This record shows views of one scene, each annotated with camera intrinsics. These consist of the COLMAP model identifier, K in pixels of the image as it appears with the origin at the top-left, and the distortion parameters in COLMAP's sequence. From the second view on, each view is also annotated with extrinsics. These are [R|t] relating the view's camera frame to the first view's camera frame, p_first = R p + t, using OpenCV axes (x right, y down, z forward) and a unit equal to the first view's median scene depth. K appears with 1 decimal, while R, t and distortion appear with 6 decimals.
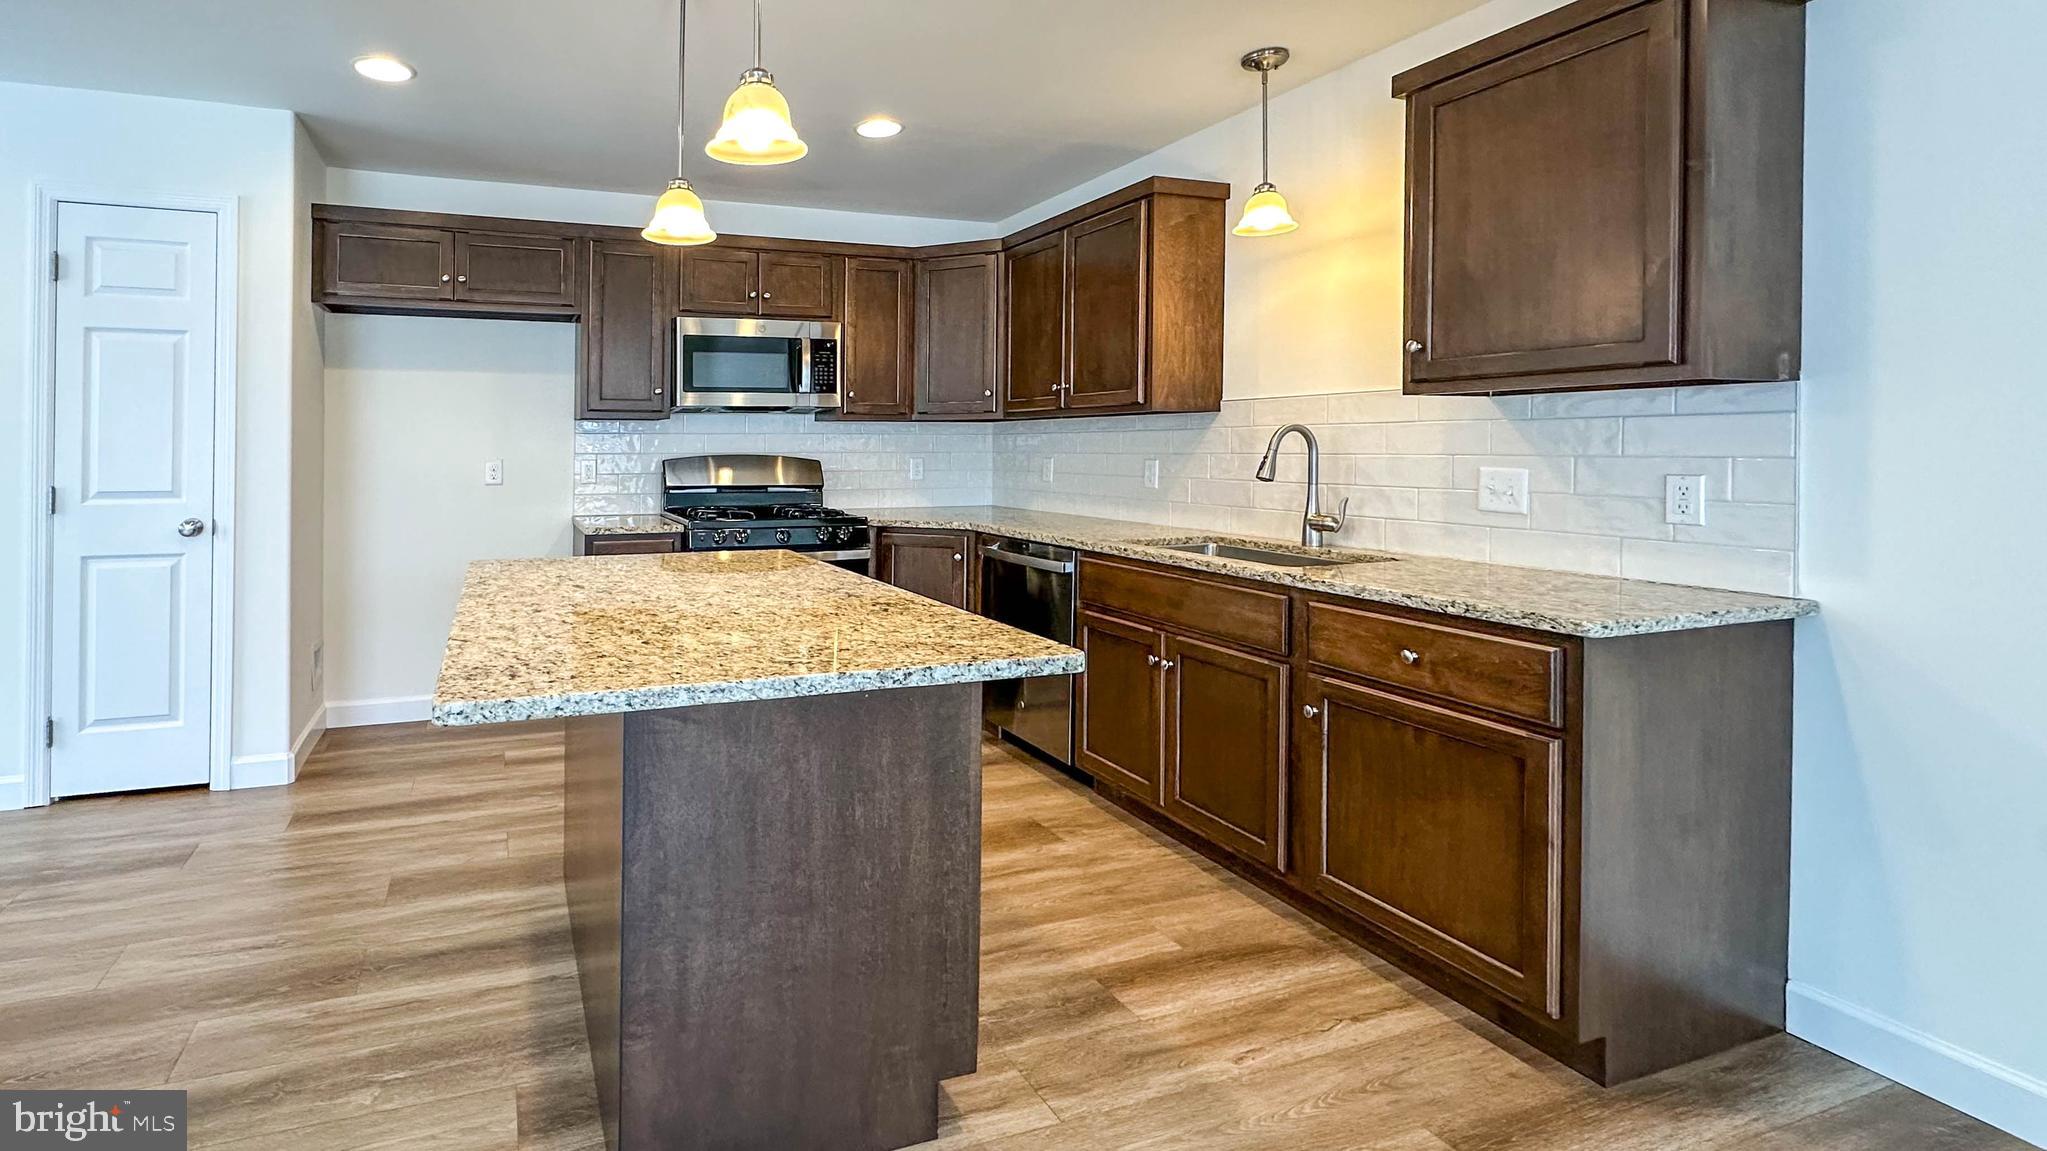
lens RADIAL K [[965.7, 0, 1023.5], [0, 965.7, 575.5], [0, 0, 1]] dist [0.000349, 0.000252]
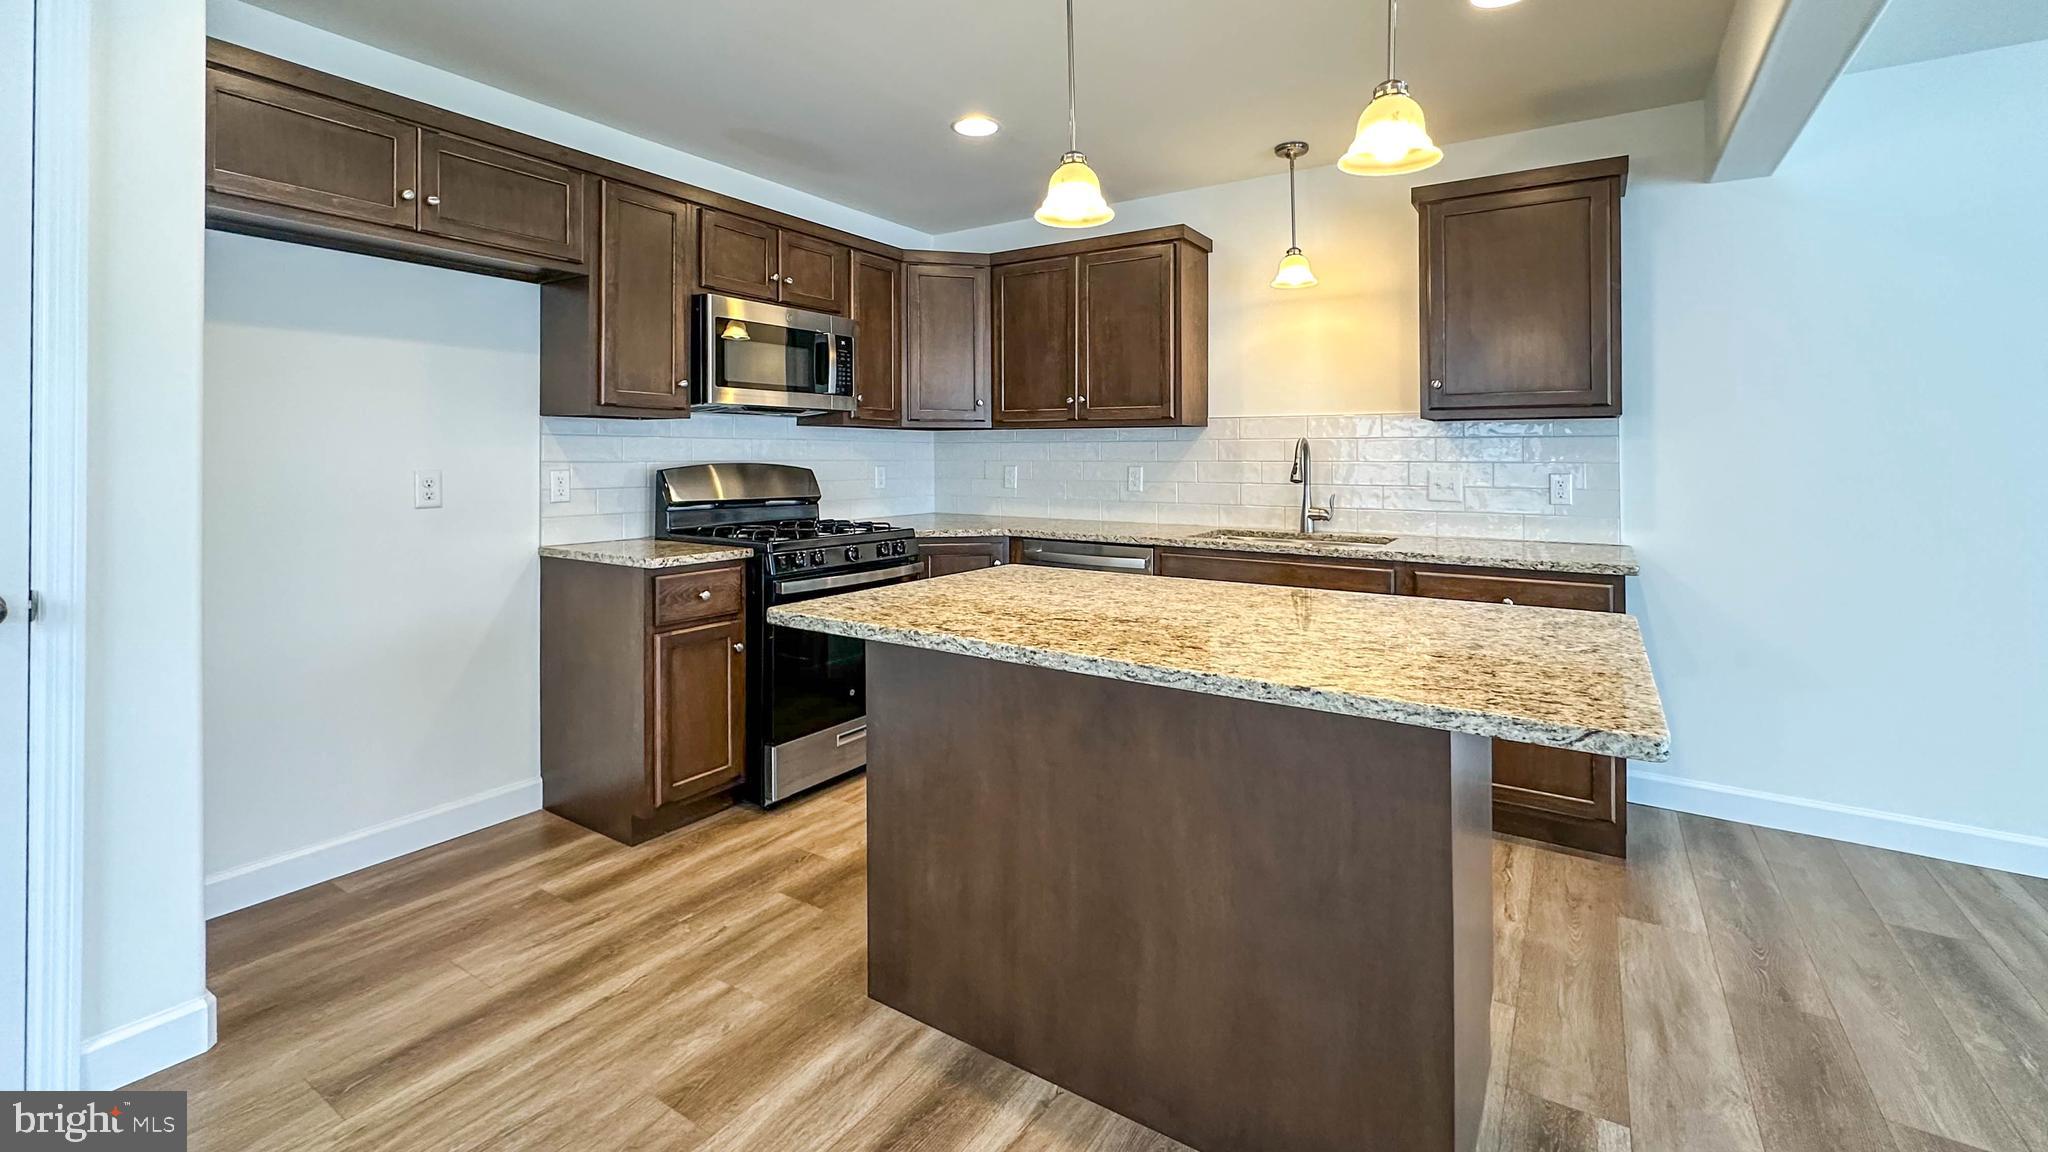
lens RADIAL K [[855.2, 0, 1027.8], [0, 855.2, 556.0], [0, 0, 1]] dist [-0.000582, -0.000053]
pose [[0.791204, -0.068764, 0.607674, -0.616897], [0.077773, 0.996904, 0.011548, -0.036657], [-0.606586, 0.038124, 0.794103, 0.283549]]
